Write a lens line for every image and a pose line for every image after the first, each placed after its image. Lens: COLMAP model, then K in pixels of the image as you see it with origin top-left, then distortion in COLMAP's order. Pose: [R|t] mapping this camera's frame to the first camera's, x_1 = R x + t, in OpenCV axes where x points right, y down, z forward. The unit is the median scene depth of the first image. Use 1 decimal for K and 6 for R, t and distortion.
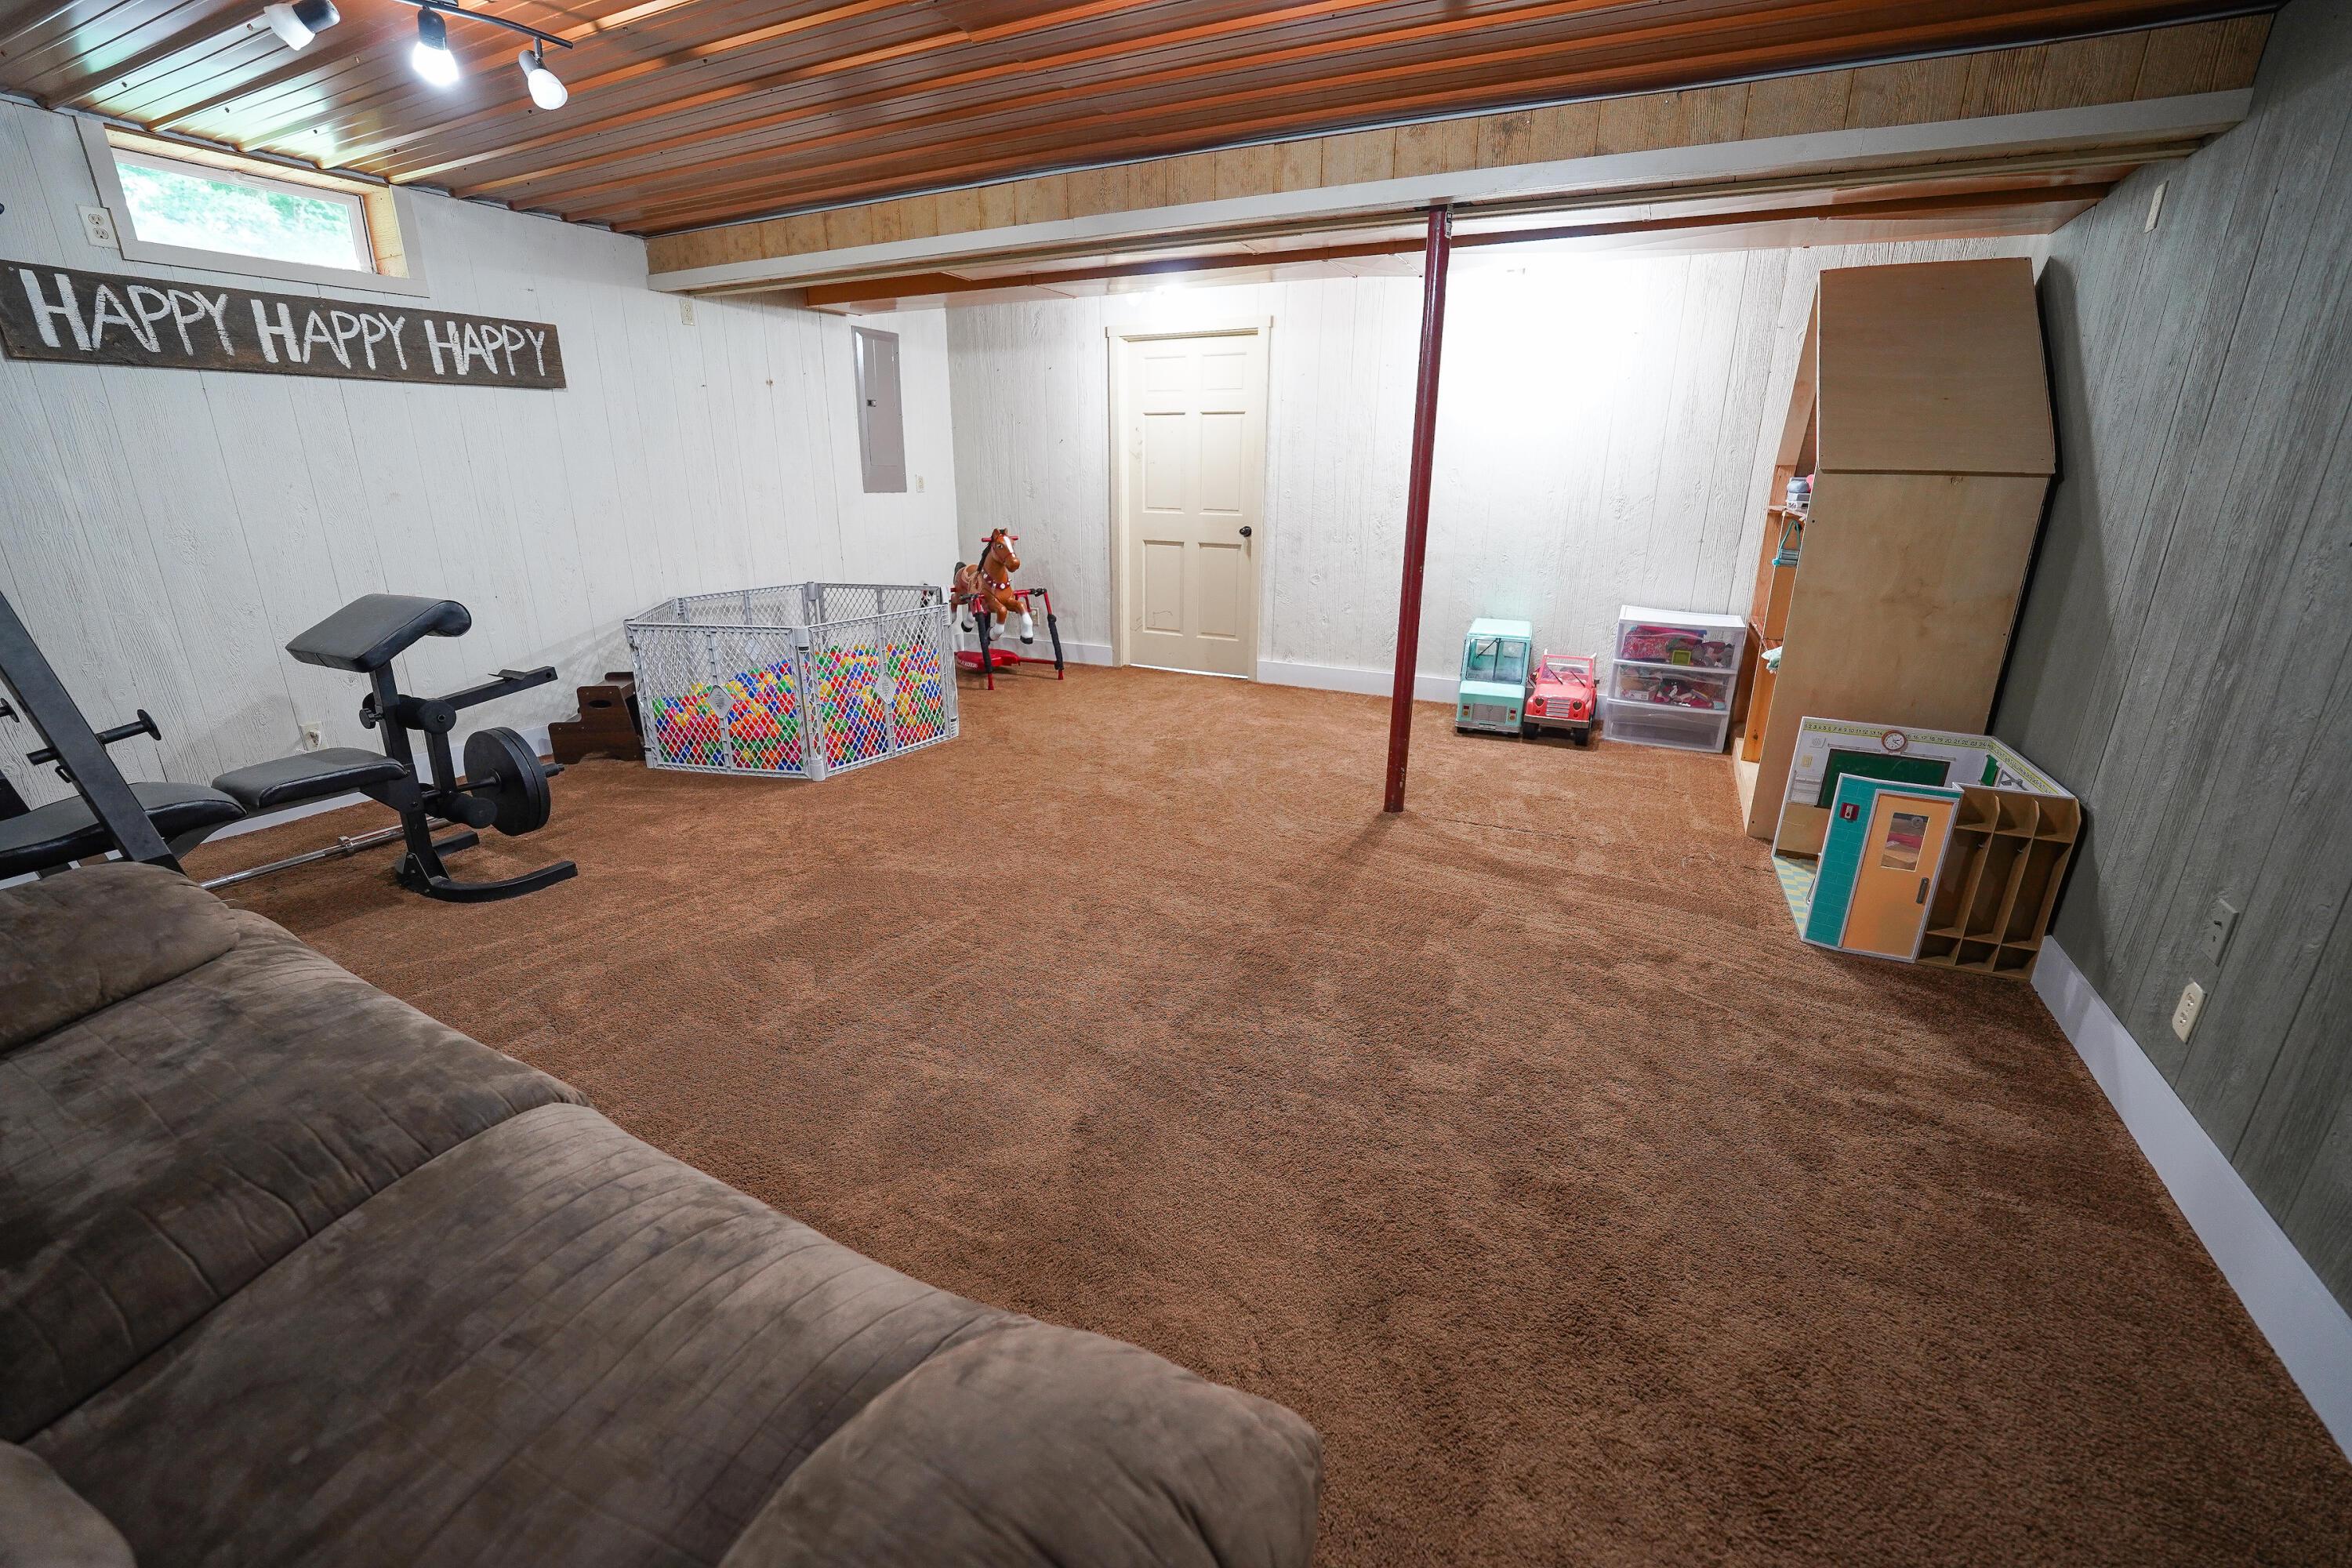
lens RADIAL K [[952.9, 0, 1184.2], [0, 952.9, 784.5], [0, 0, 1]] dist [-0.033236, 0.005793]
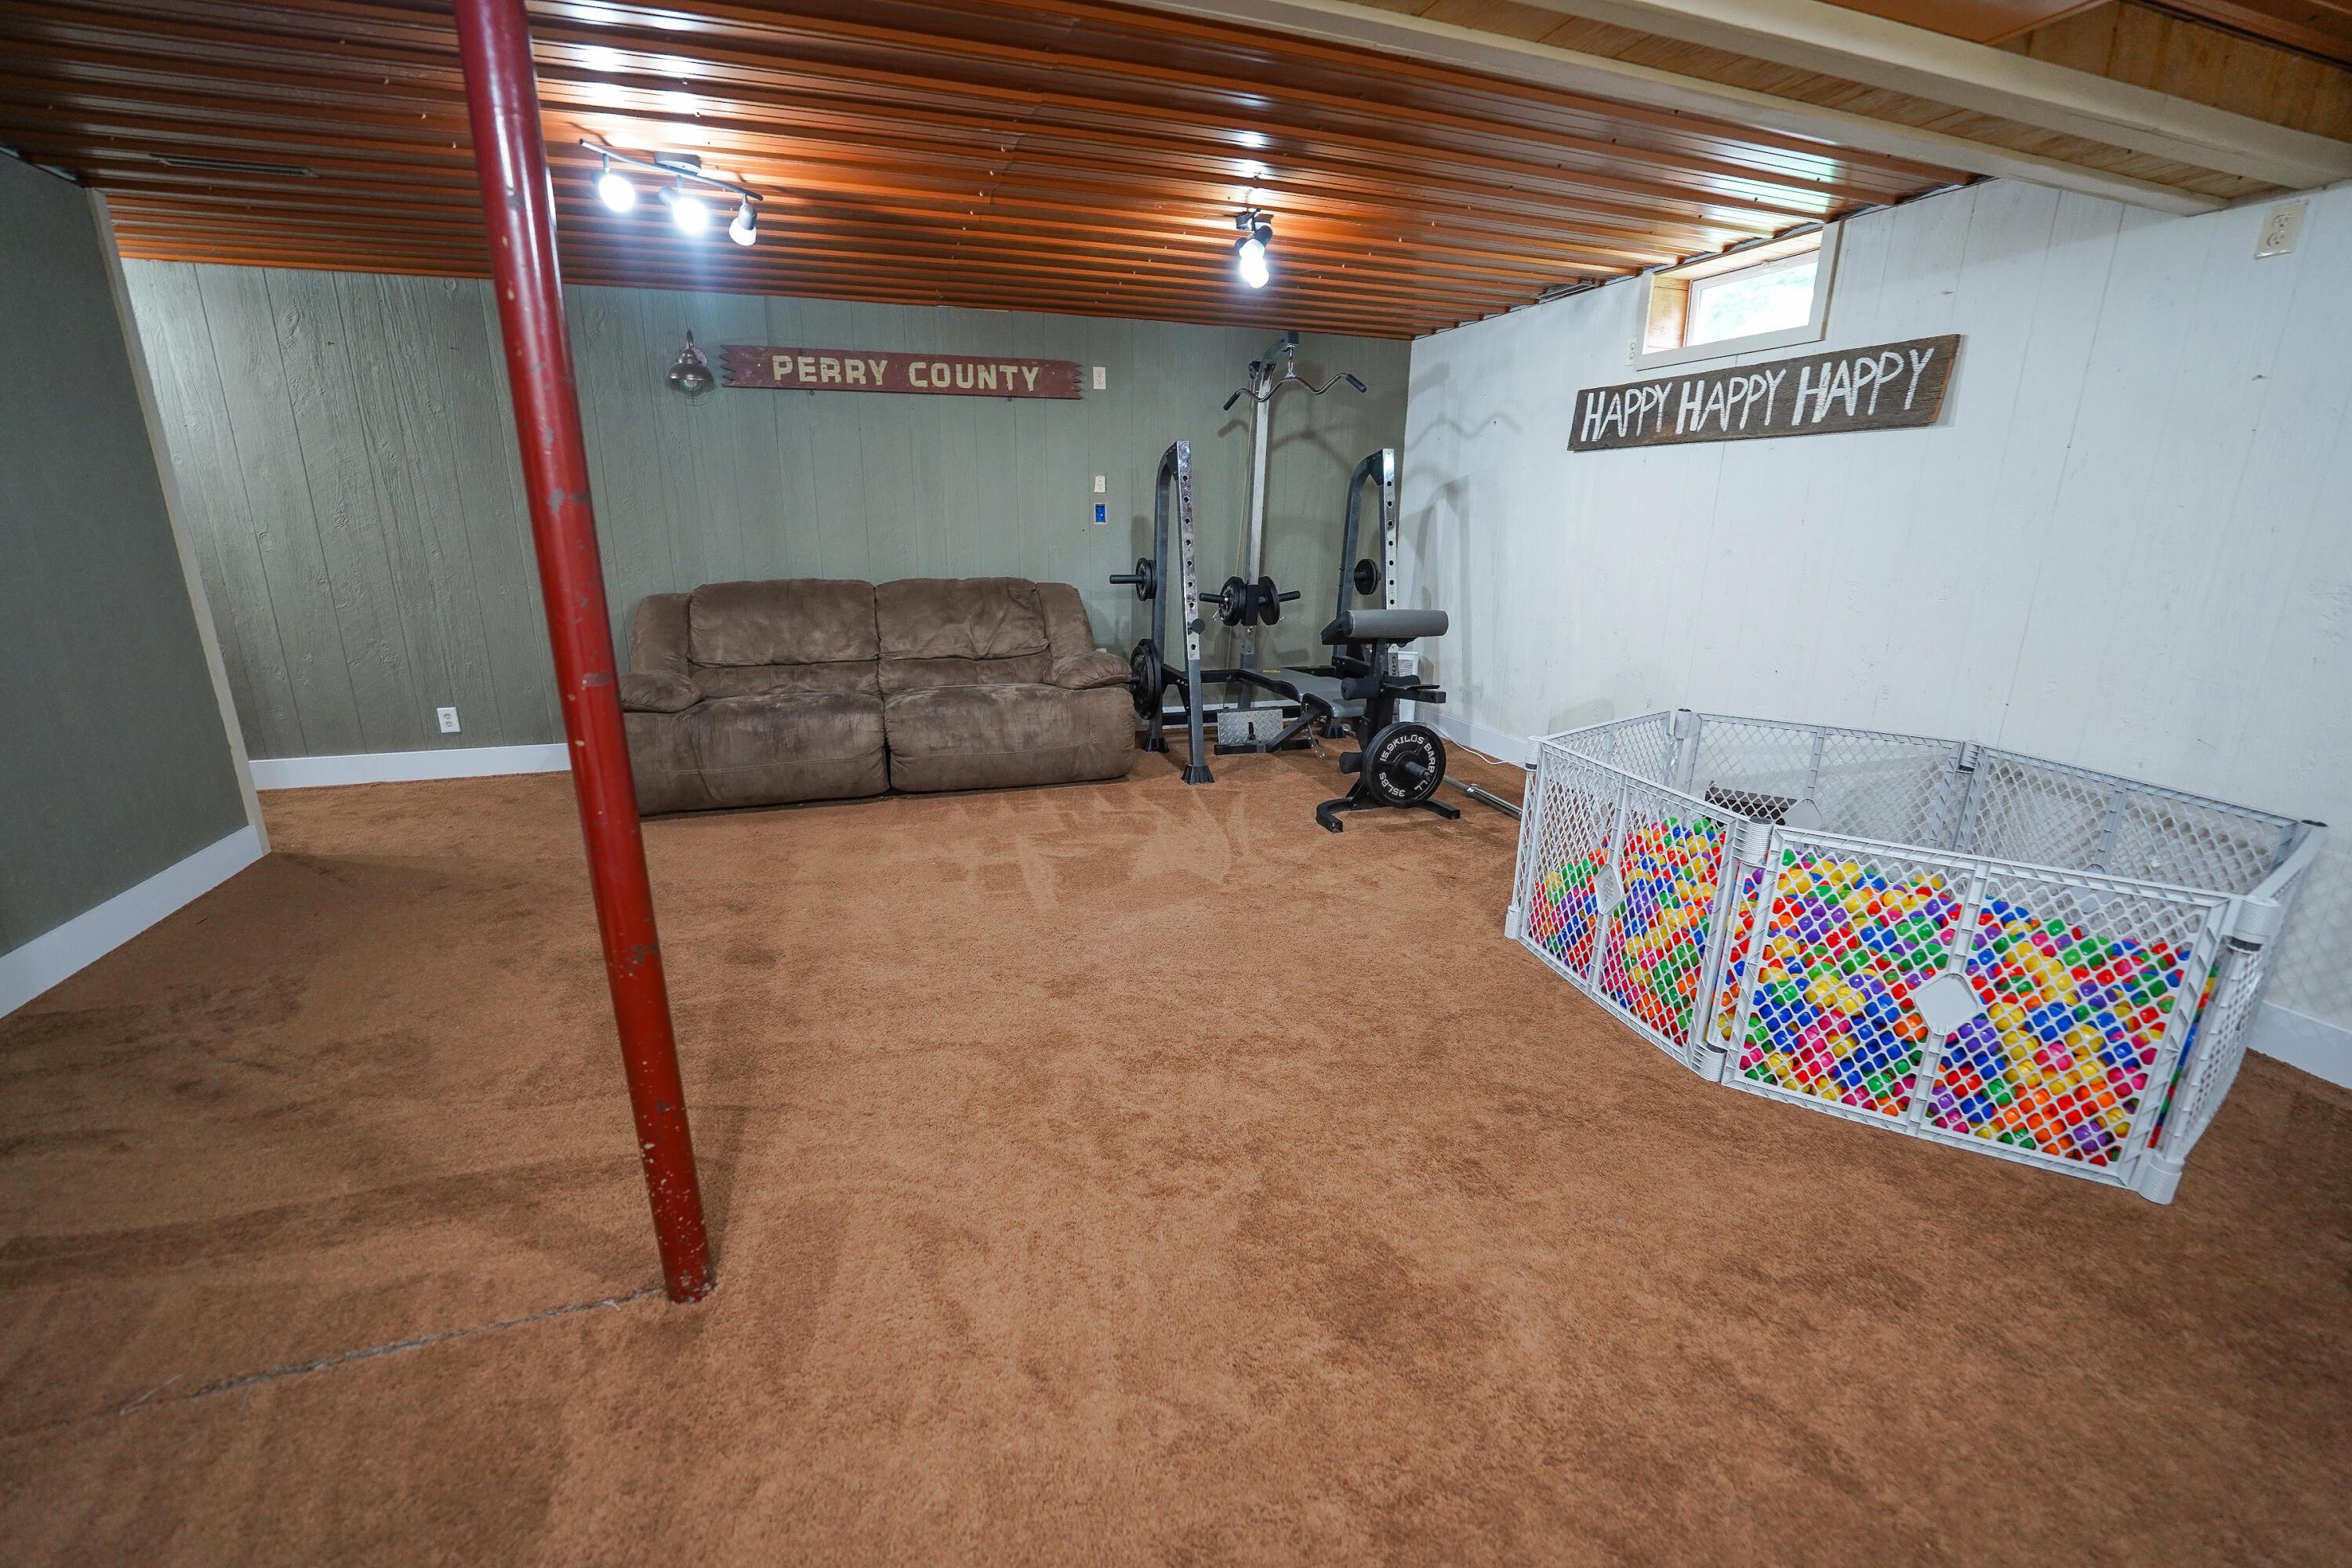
lens RADIAL K [[957.2, 0, 1177.9], [0, 957.2, 779.0], [0, 0, 1]] dist [-0.024975, 0.000546]
pose [[-0.708819, 0.179577, -0.682149, 0.339104], [-0.237576, 0.849777, 0.470570, -0.471667], [0.664178, 0.495611, -0.559675, 1.384268]]
